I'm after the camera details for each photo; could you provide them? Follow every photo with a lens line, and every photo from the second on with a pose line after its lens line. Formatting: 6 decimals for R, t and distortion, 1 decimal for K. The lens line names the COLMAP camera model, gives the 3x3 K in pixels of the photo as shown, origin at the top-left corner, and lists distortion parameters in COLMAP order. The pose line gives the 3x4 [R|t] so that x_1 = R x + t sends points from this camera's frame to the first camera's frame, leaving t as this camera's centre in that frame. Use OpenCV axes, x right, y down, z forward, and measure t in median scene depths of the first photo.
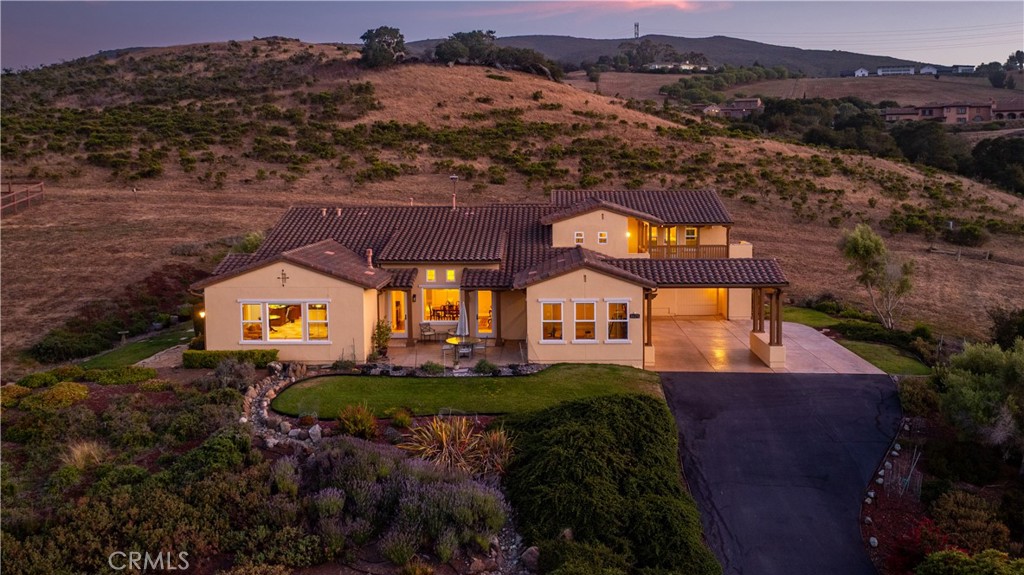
lens RADIAL K [[856.6, 0, 556.9], [0, 856.6, 243.8], [0, 0, 1]] dist [-0.015430, -0.005712]
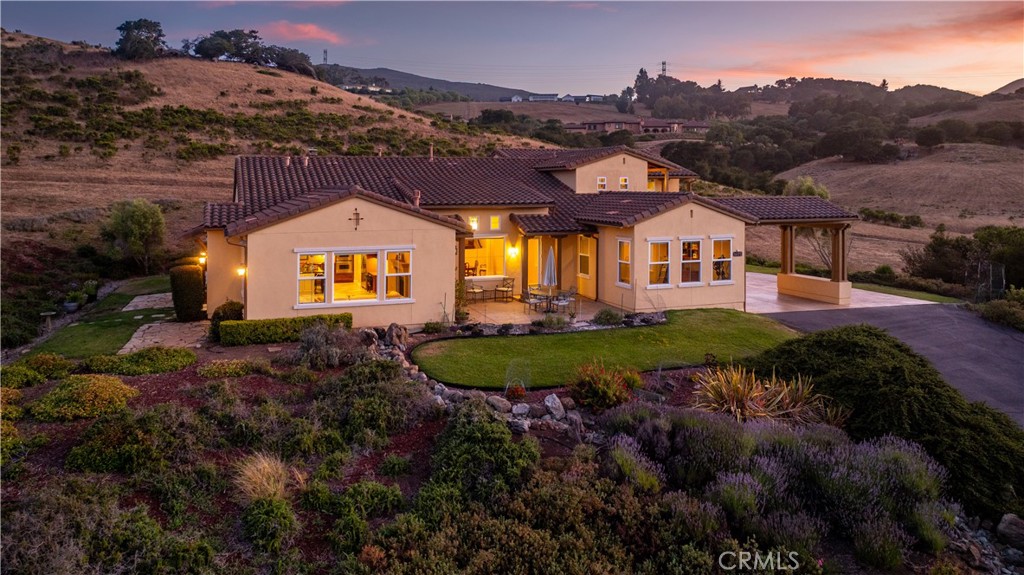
lens RADIAL K [[749.7, 0, 480.3], [0, 749.7, 176.1], [0, 0, 1]] dist [-0.026354, 0.000791]
pose [[0.946894, 0.001265, 0.321544, -0.142897], [0.030013, 0.995279, -0.092300, 0.022278], [-0.320142, 0.097049, 0.942386, 0.107800]]
